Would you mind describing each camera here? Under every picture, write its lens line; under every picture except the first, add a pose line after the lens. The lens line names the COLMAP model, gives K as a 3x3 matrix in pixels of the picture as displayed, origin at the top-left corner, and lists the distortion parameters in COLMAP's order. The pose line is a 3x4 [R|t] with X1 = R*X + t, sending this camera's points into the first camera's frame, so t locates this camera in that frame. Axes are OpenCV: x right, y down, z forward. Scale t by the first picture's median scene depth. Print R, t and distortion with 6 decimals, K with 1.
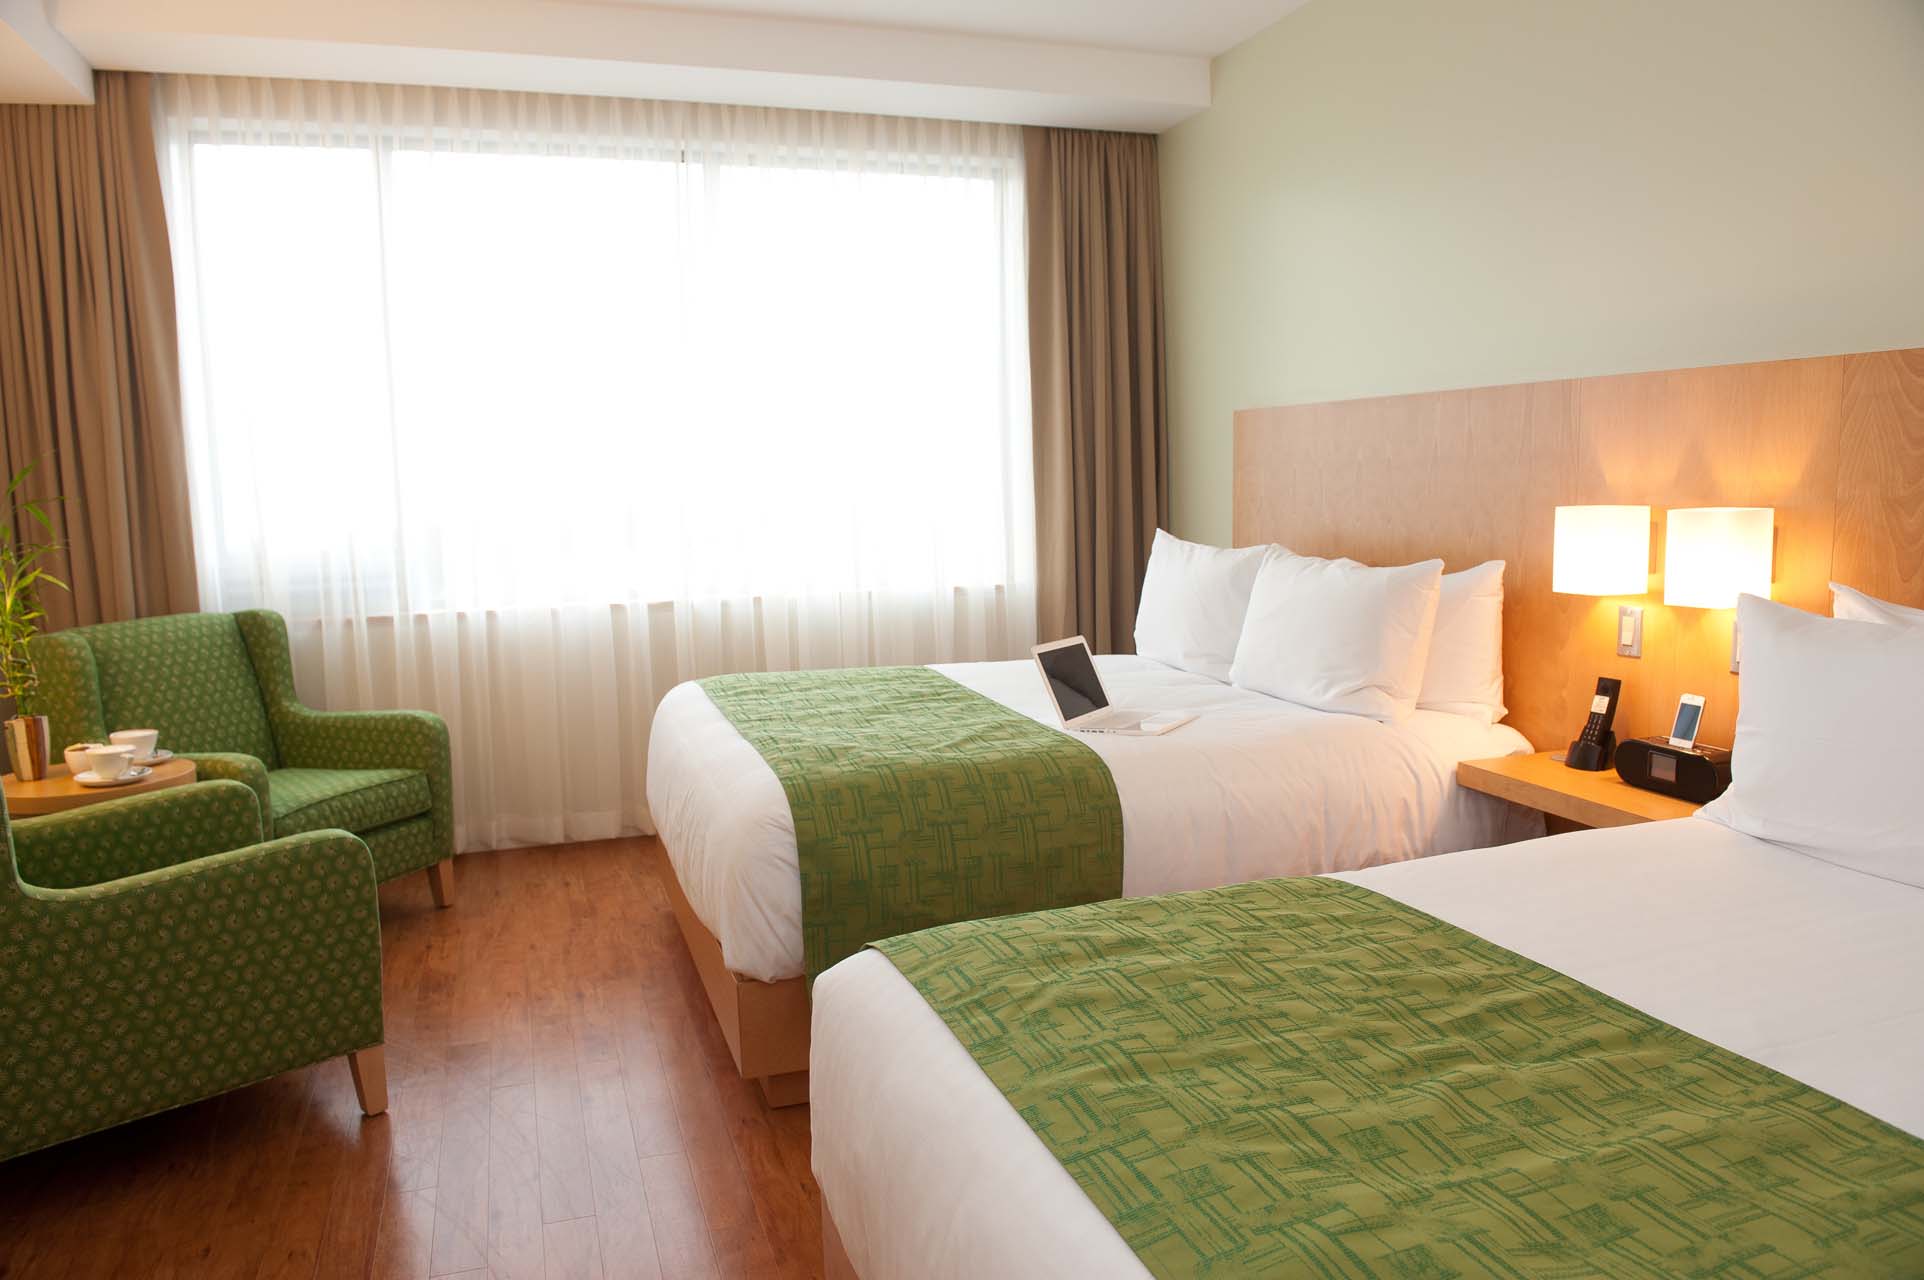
lens RADIAL K [[1339.6, 0, 931.6], [0, 1339.6, 650.8], [0, 0, 1]] dist [-0.052393, -0.007155]
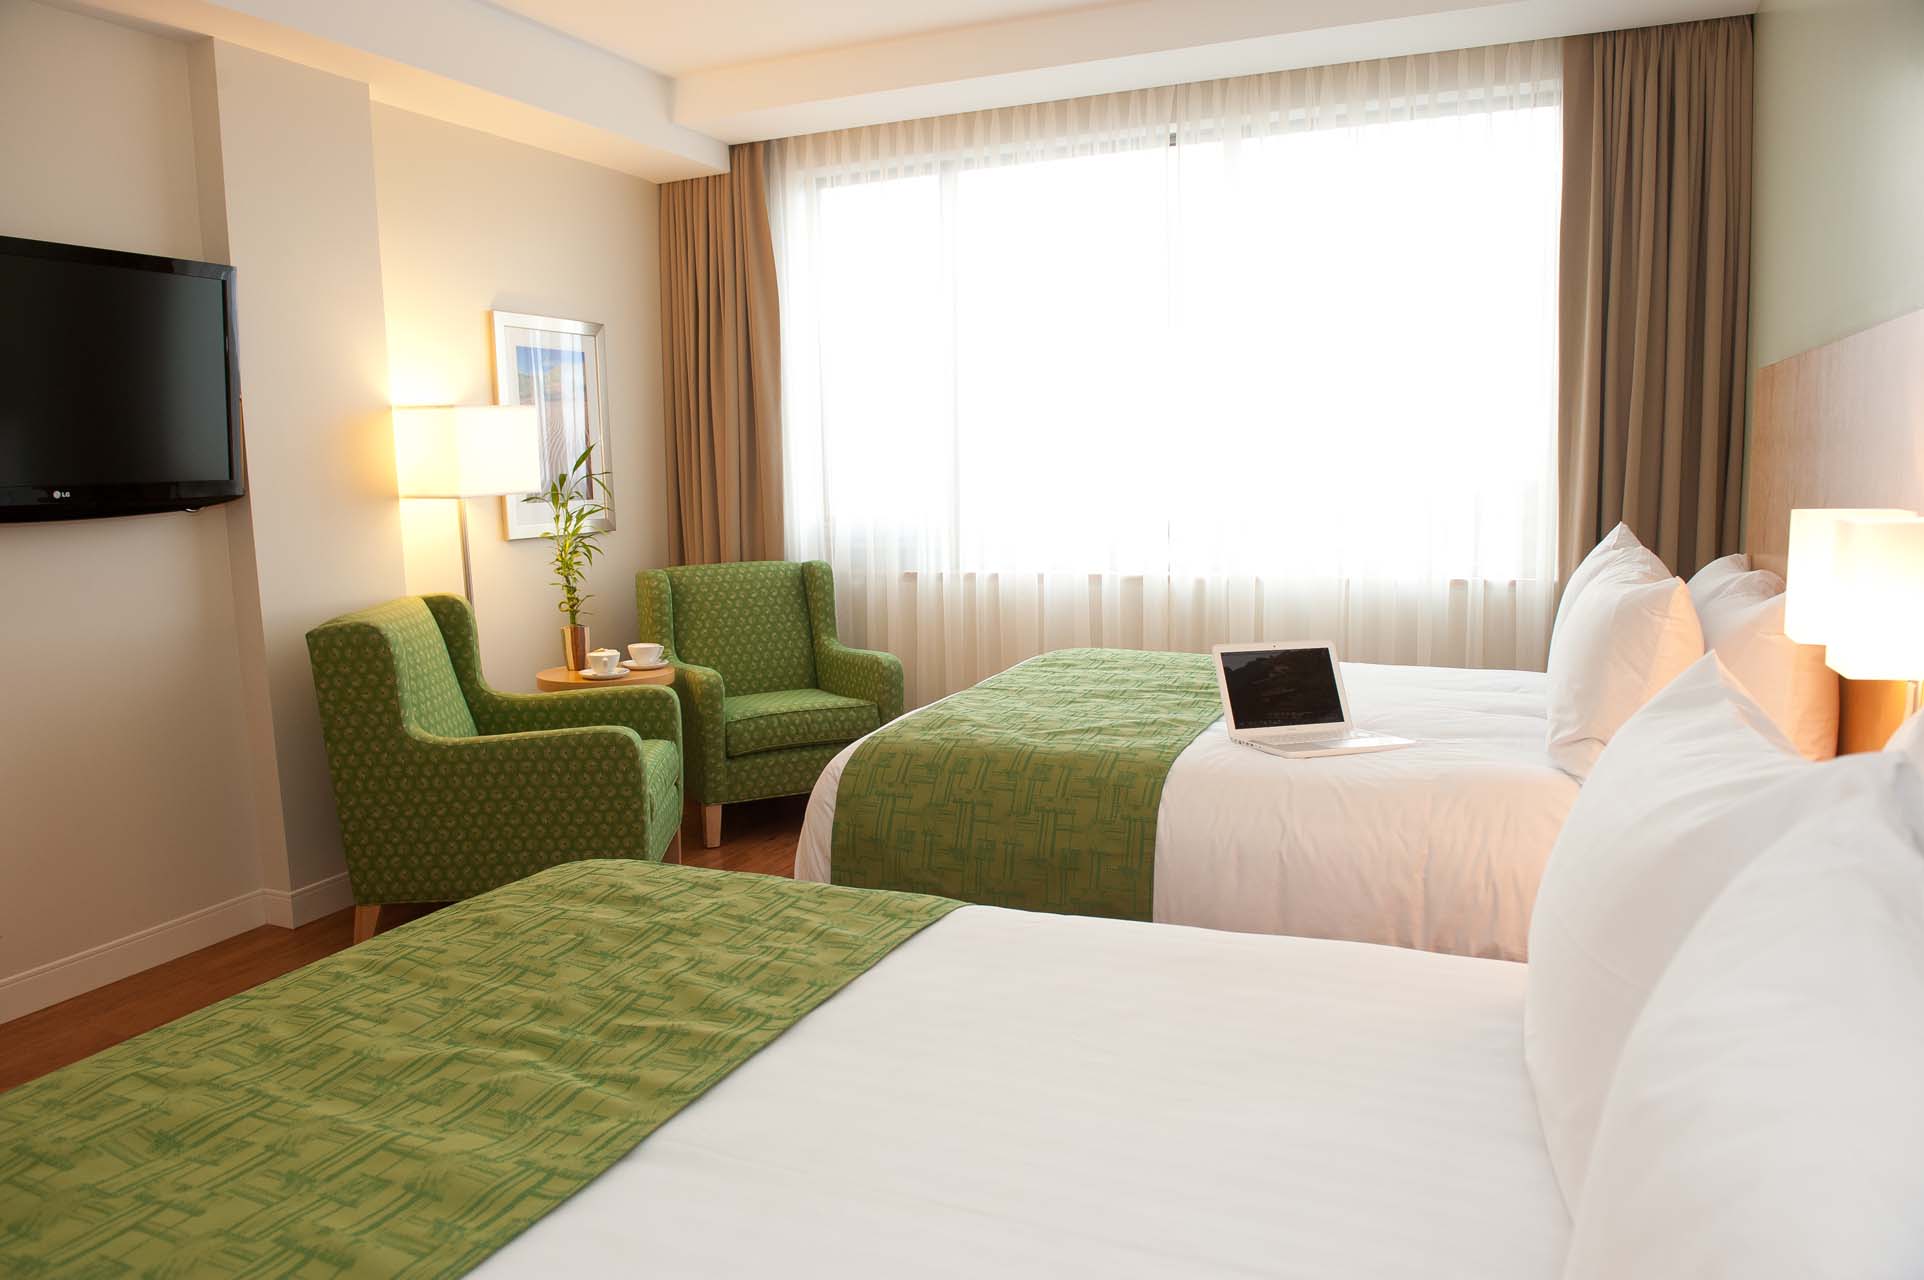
lens RADIAL K [[1339.6, 0, 955.7], [0, 1339.6, 647.4], [0, 0, 1]] dist [-0.052393, -0.007155]
pose [[0.726218, 0.095967, -0.680733, 0.749093], [-0.080105, 0.995276, 0.054852, -0.048495], [0.682781, 0.014696, 0.730475, 0.263964]]
